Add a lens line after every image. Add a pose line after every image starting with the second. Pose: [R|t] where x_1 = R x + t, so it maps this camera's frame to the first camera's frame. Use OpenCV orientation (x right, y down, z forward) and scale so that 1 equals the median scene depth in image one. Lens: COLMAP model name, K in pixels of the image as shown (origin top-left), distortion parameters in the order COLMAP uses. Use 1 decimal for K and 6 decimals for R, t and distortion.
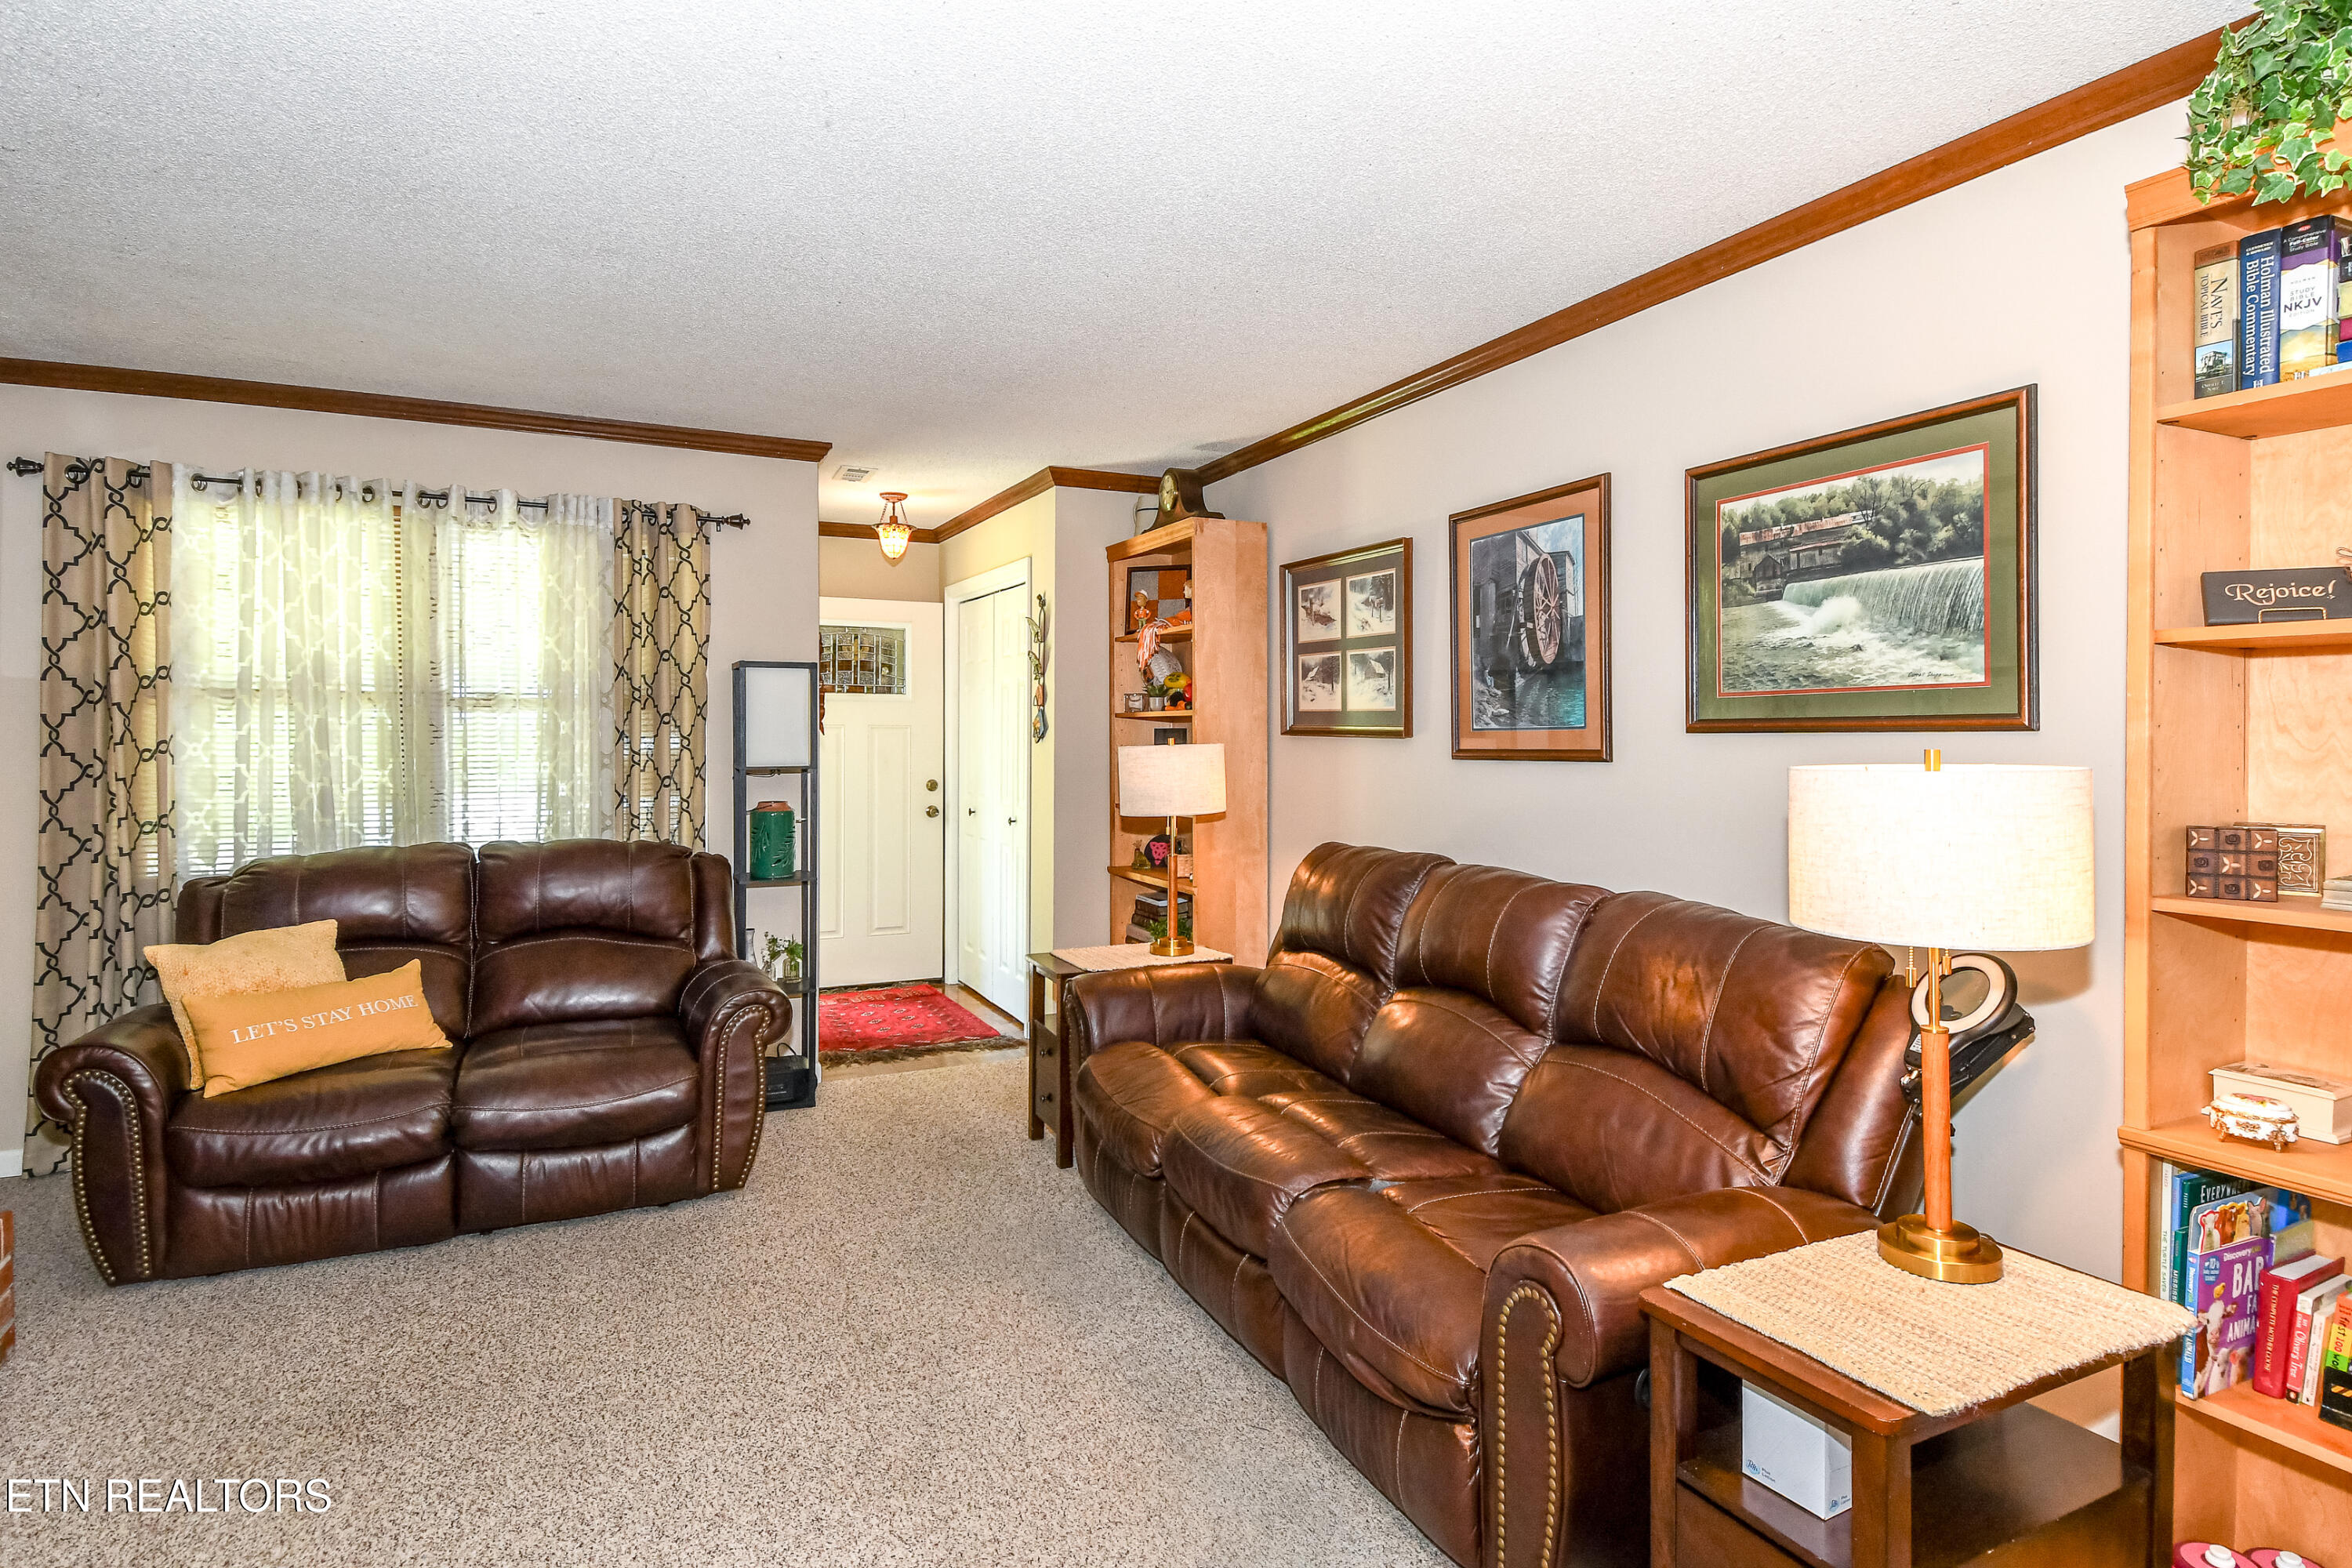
lens RADIAL K [[1228.3, 0, 1160.4], [0, 1228.3, 743.2], [0, 0, 1]] dist [0.066303, -0.038708]
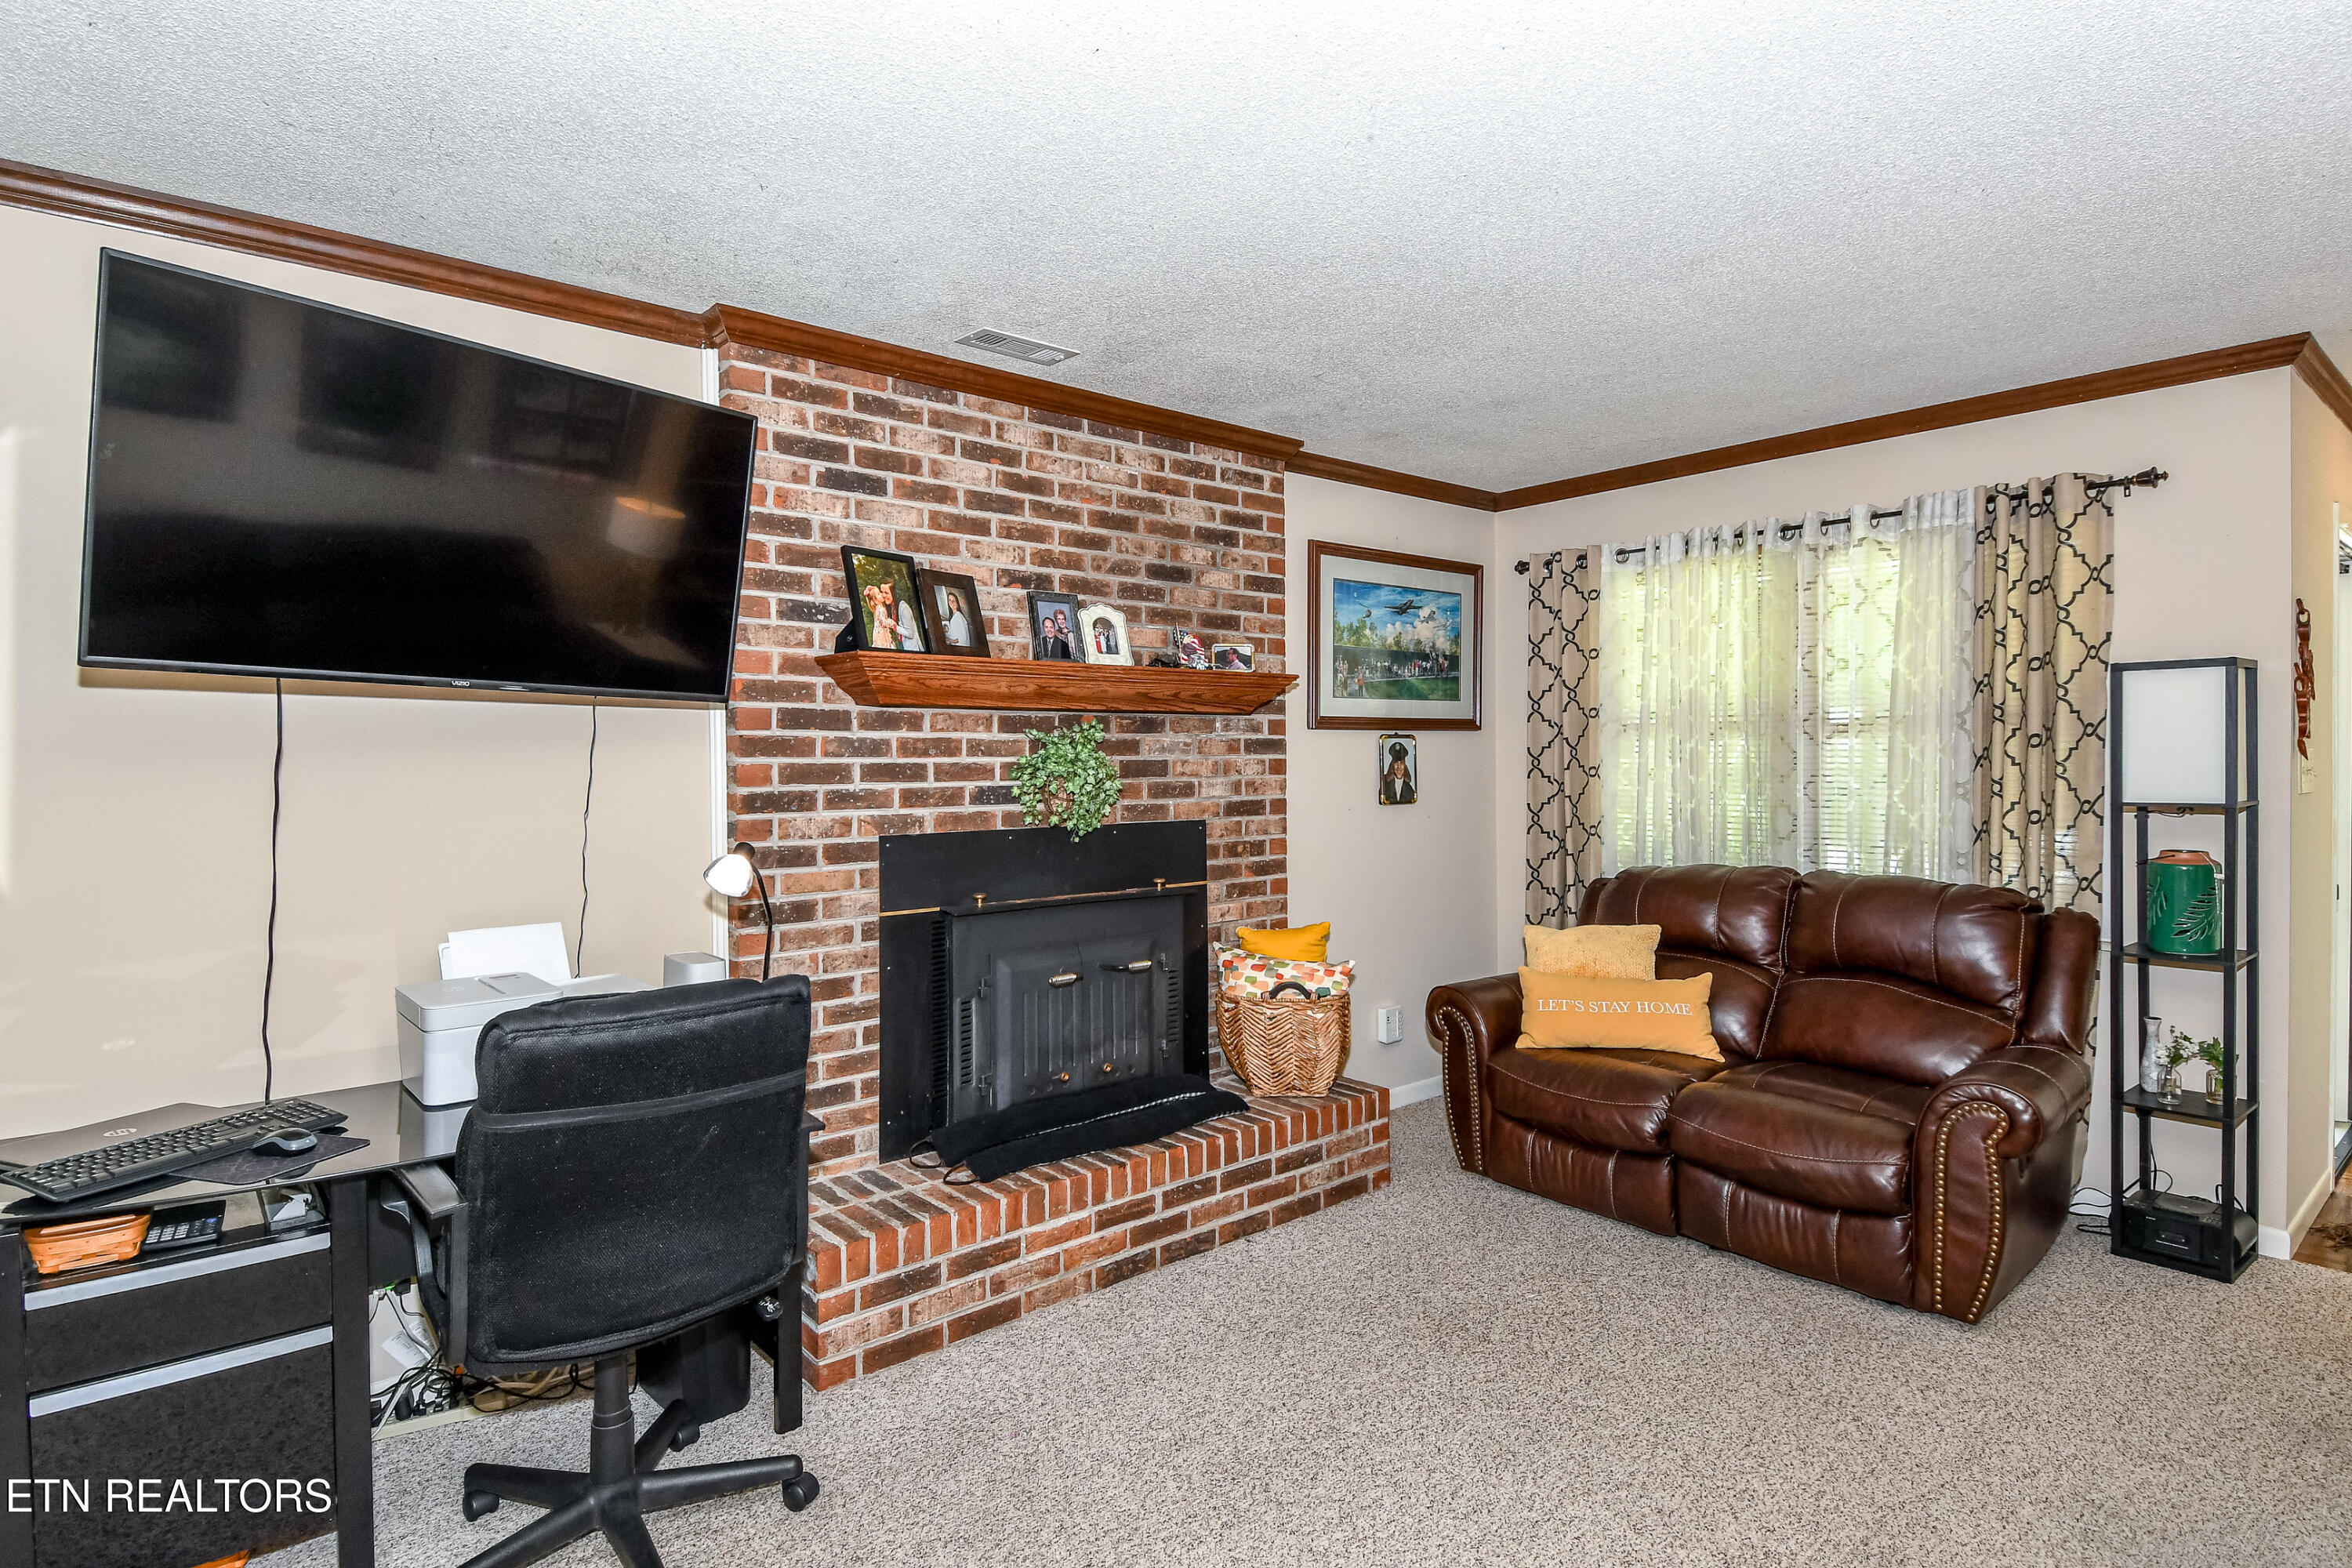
lens RADIAL K [[1228.3, 0, 1215.1], [0, 1228.3, 773.2], [0, 0, 1]] dist [0.066303, -0.038708]
pose [[0.287104, 0.009173, -0.957855, 0.306620], [0.000656, 0.999952, 0.009773, -0.008205], [0.957899, -0.003435, 0.287085, 0.298189]]
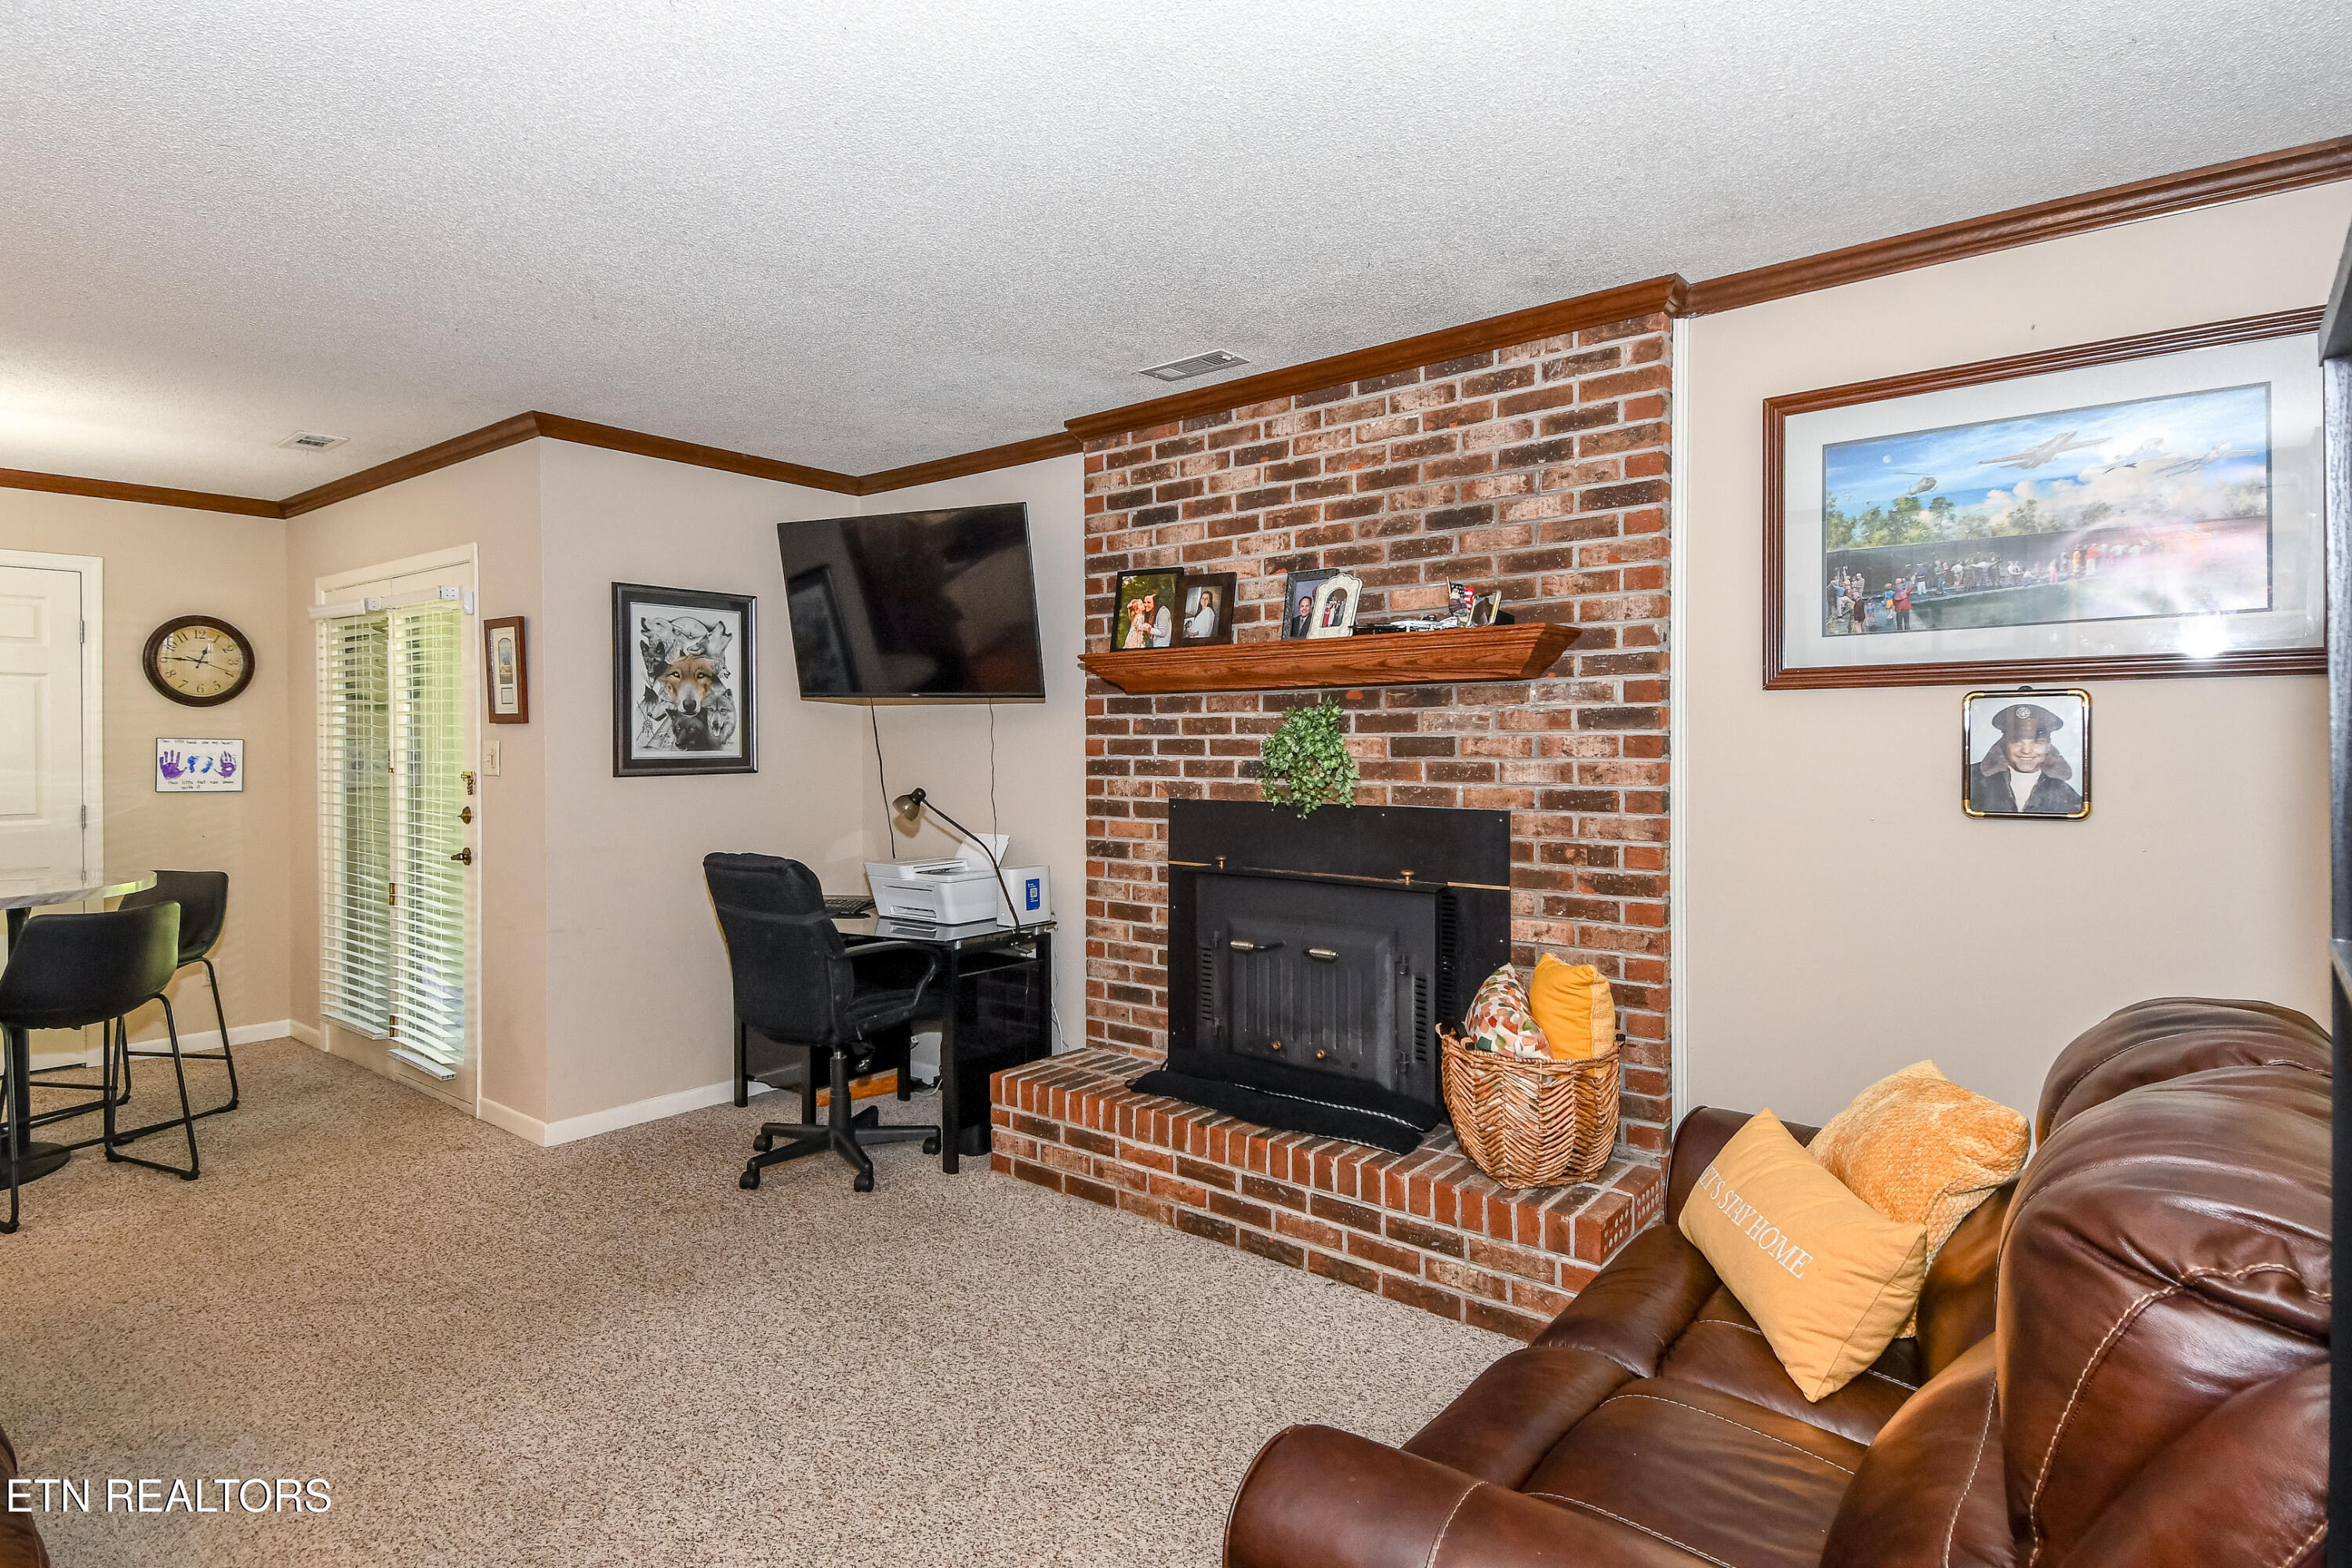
lens RADIAL K [[1228.3, 0, 1179.8], [0, 1228.3, 767.9], [0, 0, 1]] dist [0.066303, -0.038708]
pose [[-0.896129, 0.005345, -0.443761, -0.139653], [-0.004649, 0.999760, 0.021430, -0.004996], [0.443769, 0.021267, -0.895889, 1.305419]]
